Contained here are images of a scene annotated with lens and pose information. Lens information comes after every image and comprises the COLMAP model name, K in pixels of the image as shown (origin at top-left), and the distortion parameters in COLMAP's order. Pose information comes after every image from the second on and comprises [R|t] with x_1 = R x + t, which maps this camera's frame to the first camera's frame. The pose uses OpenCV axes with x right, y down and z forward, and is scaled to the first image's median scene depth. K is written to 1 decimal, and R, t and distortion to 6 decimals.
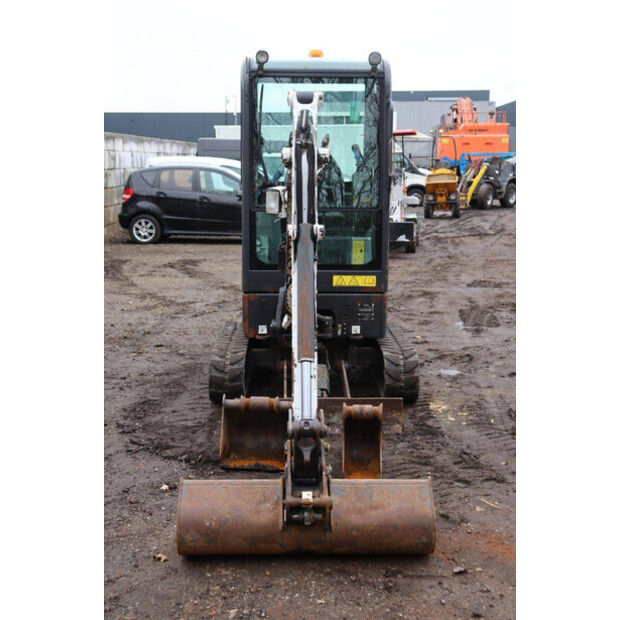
lens RADIAL K [[832.8, 0, 307.3], [0, 832.8, 309.8], [0, 0, 1]] dist [0.020163, 0.000000]
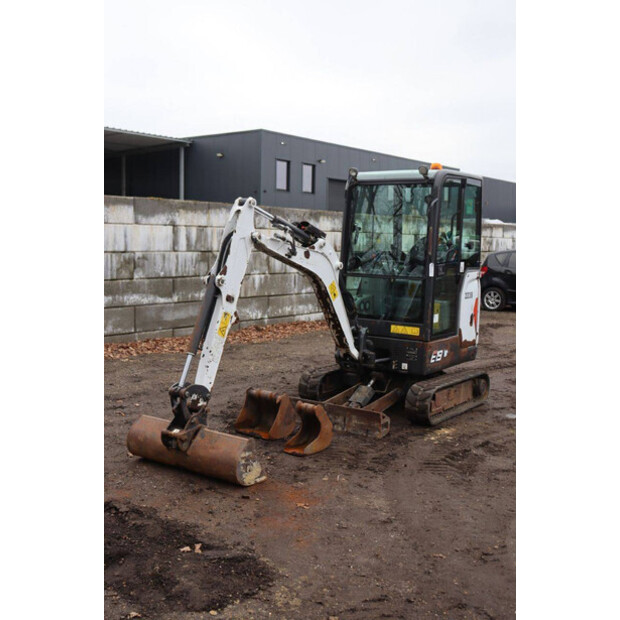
lens RADIAL K [[694.8, 0, 293.9], [0, 694.8, 311.0], [0, 0, 1]] dist [-0.050389, 0.000000]
pose [[0.806244, 0.073285, -0.587026, 0.568383], [-0.121365, 0.991681, -0.042886, 0.004909], [0.579000, 0.105821, 0.808431, -0.023812]]
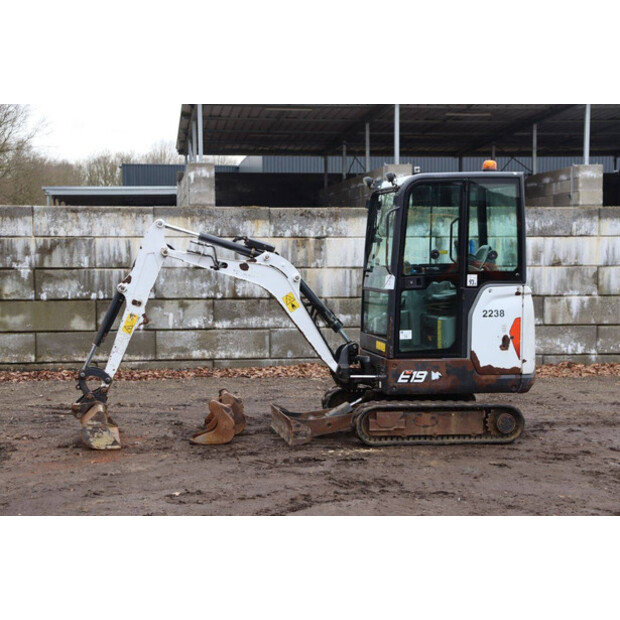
lens RADIAL K [[1040.2, 0, 310.3], [0, 1040.2, 306.8], [0, 0, 1]] dist [0.169213, 0.000000]
pose [[0.194342, 0.052194, -0.979544, 1.589974], [-0.170175, 0.985236, 0.018735, -0.105173], [0.966060, 0.163053, 0.200355, 0.558529]]
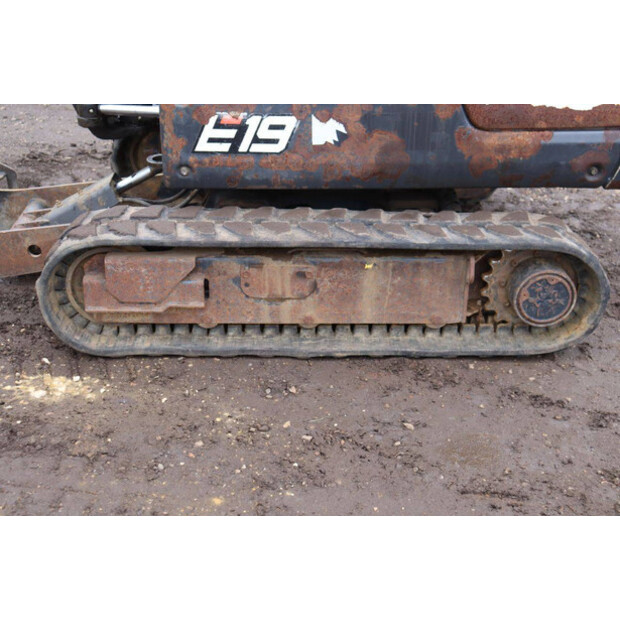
lens RADIAL K [[941.2, 0, 309.6], [0, 941.2, 308.1], [0, 0, 1]] dist [0.091388, 0.000000]
pose [[0.013760, 0.439883, -0.897950, 0.513267], [-0.174997, 0.885234, 0.430973, -0.117716], [0.984473, 0.151208, 0.089159, 1.038402]]
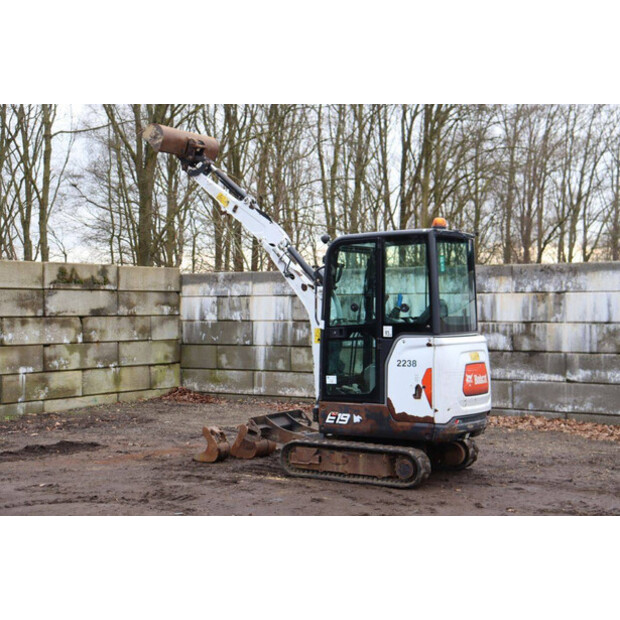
lens RADIAL K [[1015.2, 0, 334.4], [0, 1015.2, 304.4], [0, 0, 1]] dist [0.149647, 0.000000]
pose [[-0.494651, -0.003722, -0.869084, 1.558641], [-0.149758, 0.985398, 0.081017, -0.318971], [0.856092, 0.170228, -0.487986, 1.818555]]
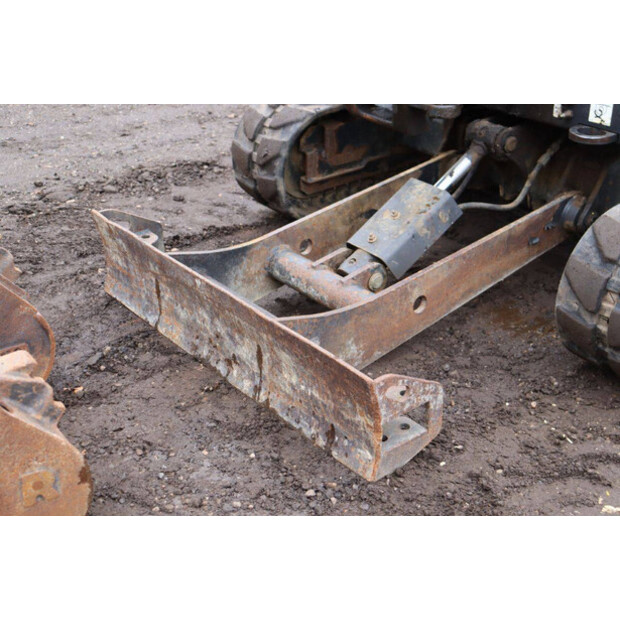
lens RADIAL K [[941.2, 0, 305.6], [0, 941.2, 332.5], [0, 0, 1]] dist [0.091388, 0.000000]
pose [[0.614122, 0.380500, -0.691429, 0.270253], [-0.125885, 0.912112, 0.390134, -0.026185], [0.779107, -0.152549, 0.608047, 0.682461]]
